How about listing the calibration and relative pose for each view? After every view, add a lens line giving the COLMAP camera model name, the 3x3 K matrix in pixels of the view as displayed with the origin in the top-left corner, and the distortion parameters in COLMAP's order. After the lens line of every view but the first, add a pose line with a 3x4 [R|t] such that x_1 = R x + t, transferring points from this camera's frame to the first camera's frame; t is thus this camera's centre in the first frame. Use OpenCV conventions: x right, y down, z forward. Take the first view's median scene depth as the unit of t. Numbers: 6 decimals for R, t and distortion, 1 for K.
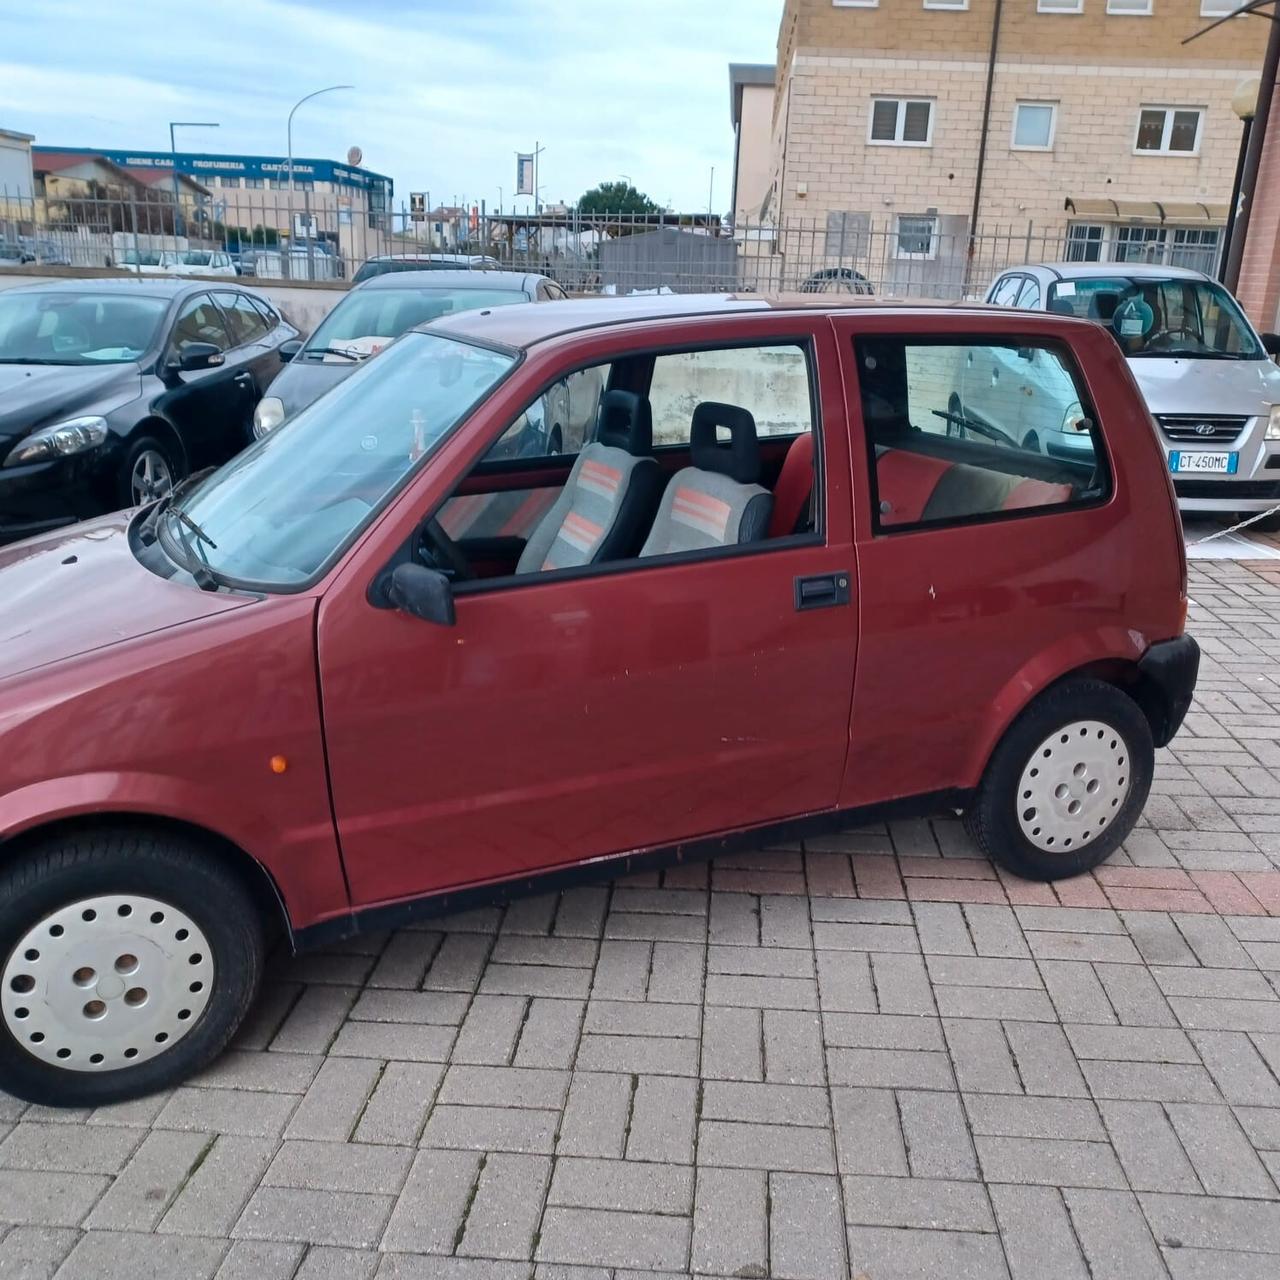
lens RADIAL K [[1236.7, 0, 643.6], [0, 1236.7, 637.2], [0, 0, 1]] dist [0.086202, -0.117664]
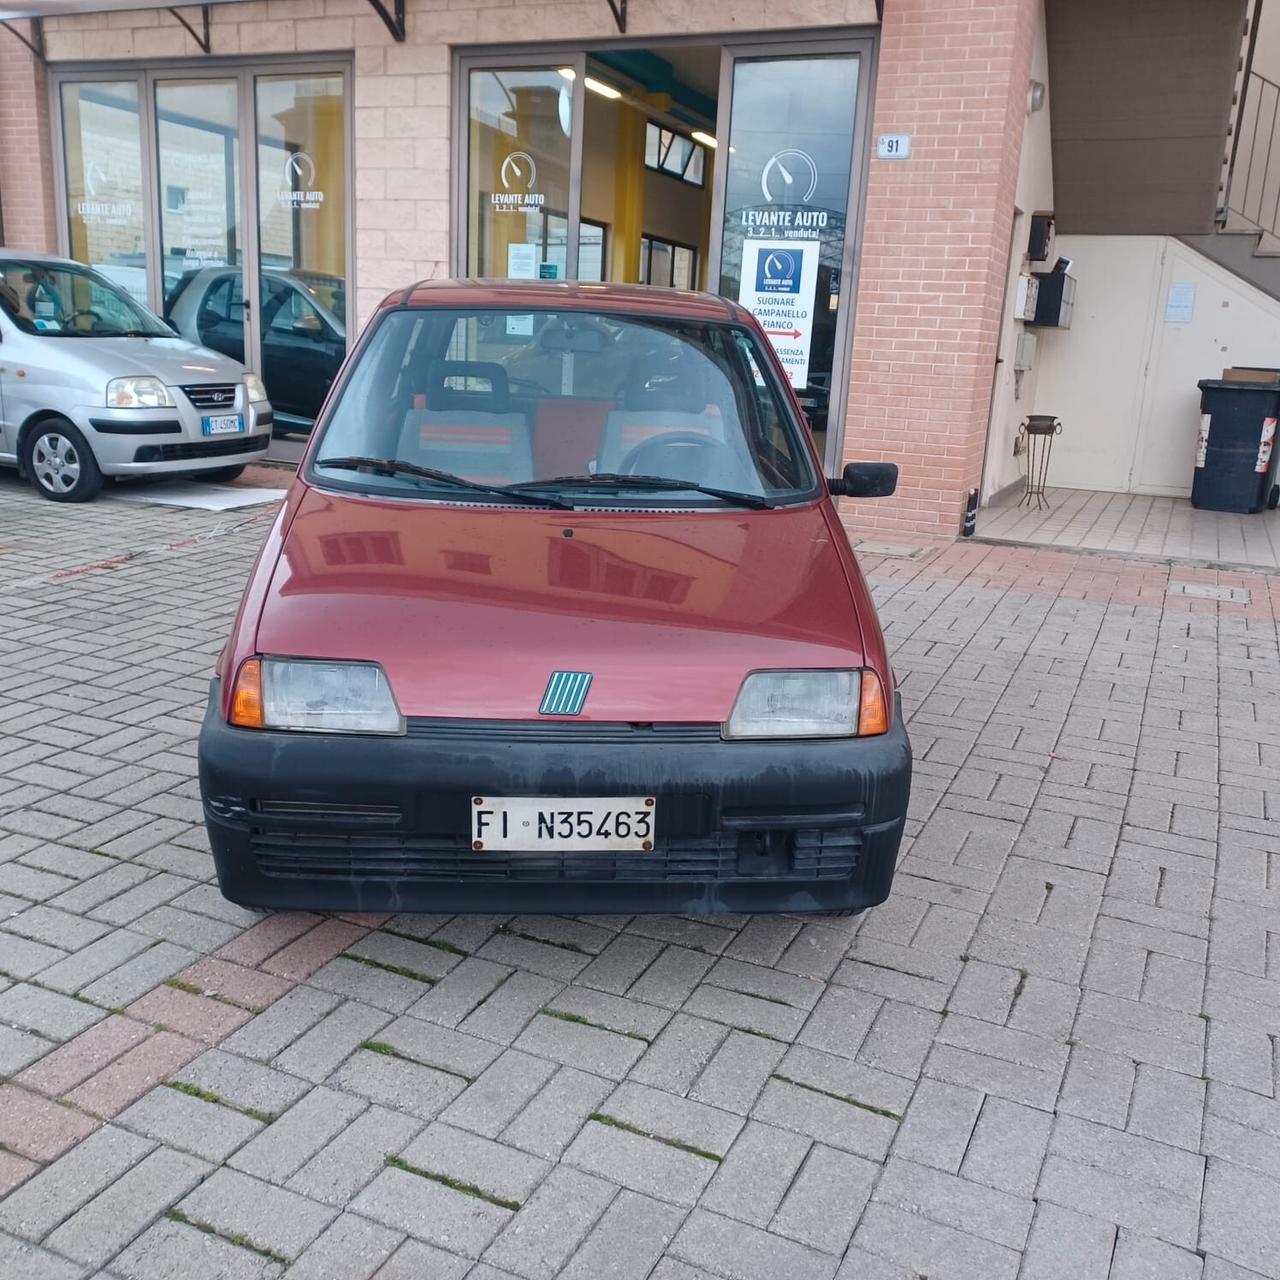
lens RADIAL K [[1234.1, 0, 643.8], [0, 1234.1, 636.1], [0, 0, 1]] dist [0.094578, -0.133177]
pose [[0.336462, -0.239228, 0.910804, -1.193935], [0.230350, 0.958720, 0.166719, -0.117549], [-0.913089, 0.153709, 0.377679, 0.495055]]
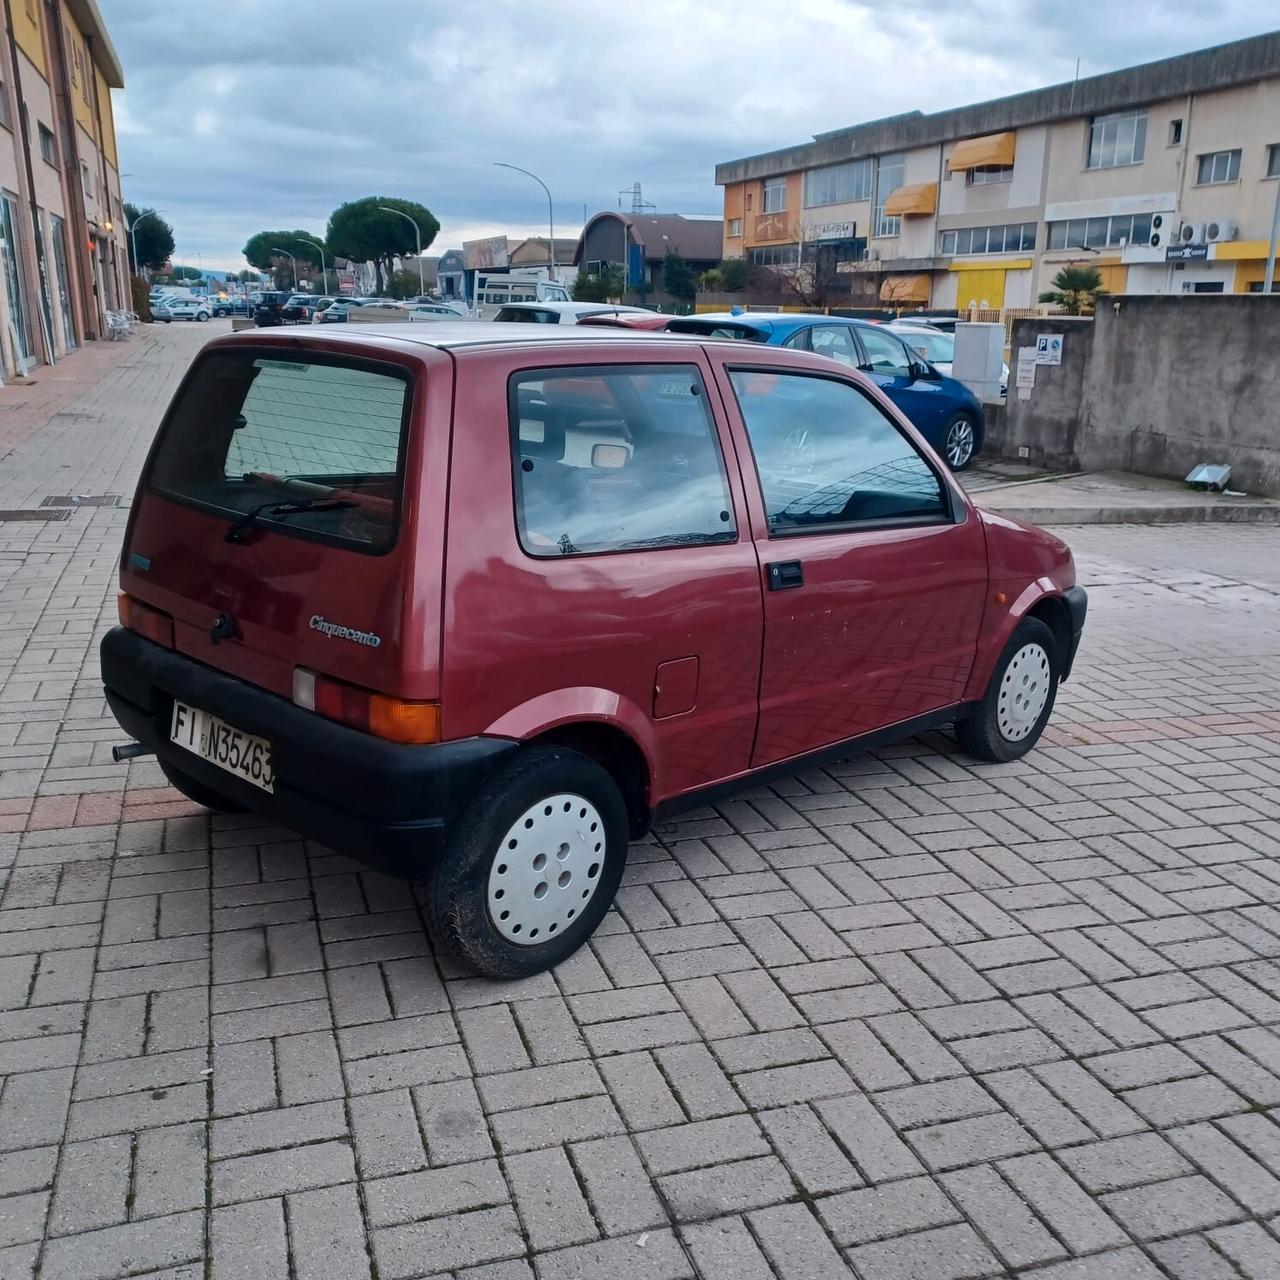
lens RADIAL K [[1236.3, 0, 642.5], [0, 1236.3, 635.9], [0, 0, 1]] dist [0.084889, -0.122297]
pose [[-0.921229, 0.053865, -0.385274, 0.440887], [-0.153720, 0.859367, 0.487708, -0.586754], [0.357362, 0.508515, -0.783393, 2.026423]]
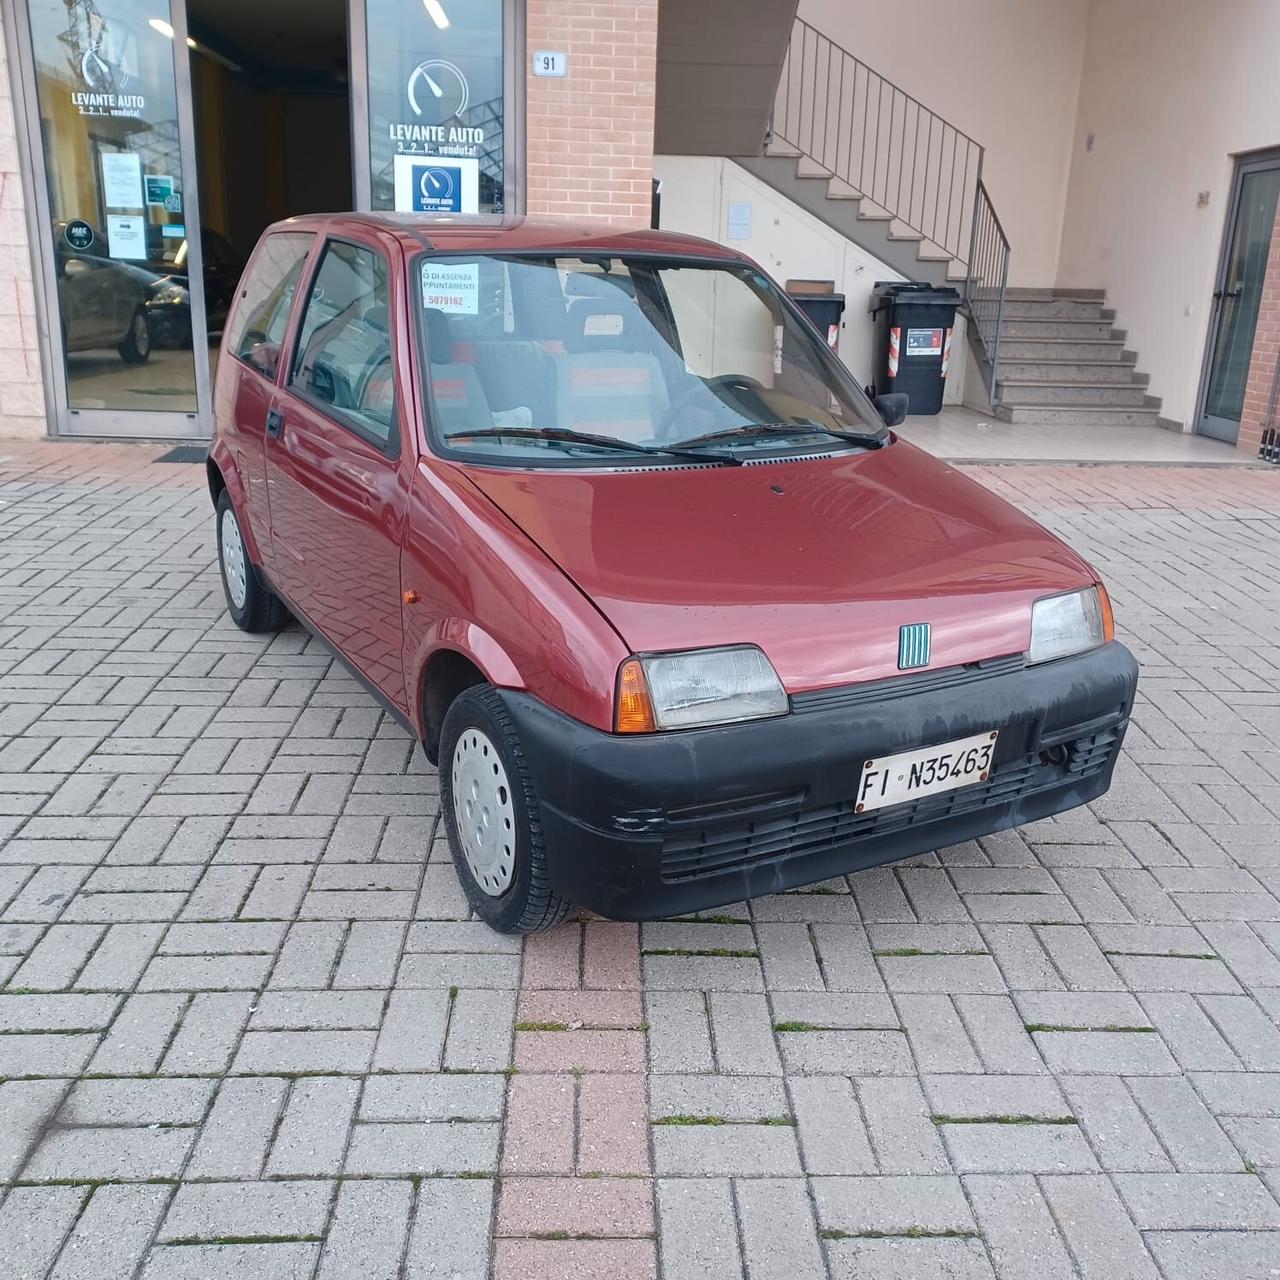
lens RADIAL K [[1236.7, 0, 643.6], [0, 1236.7, 637.2], [0, 0, 1]] dist [0.086202, -0.117664]
pose [[-0.120633, -0.318313, 0.940279, -1.238012], [0.248100, 0.907470, 0.339036, -0.278112], [-0.961194, 0.274182, -0.030498, 1.010387]]
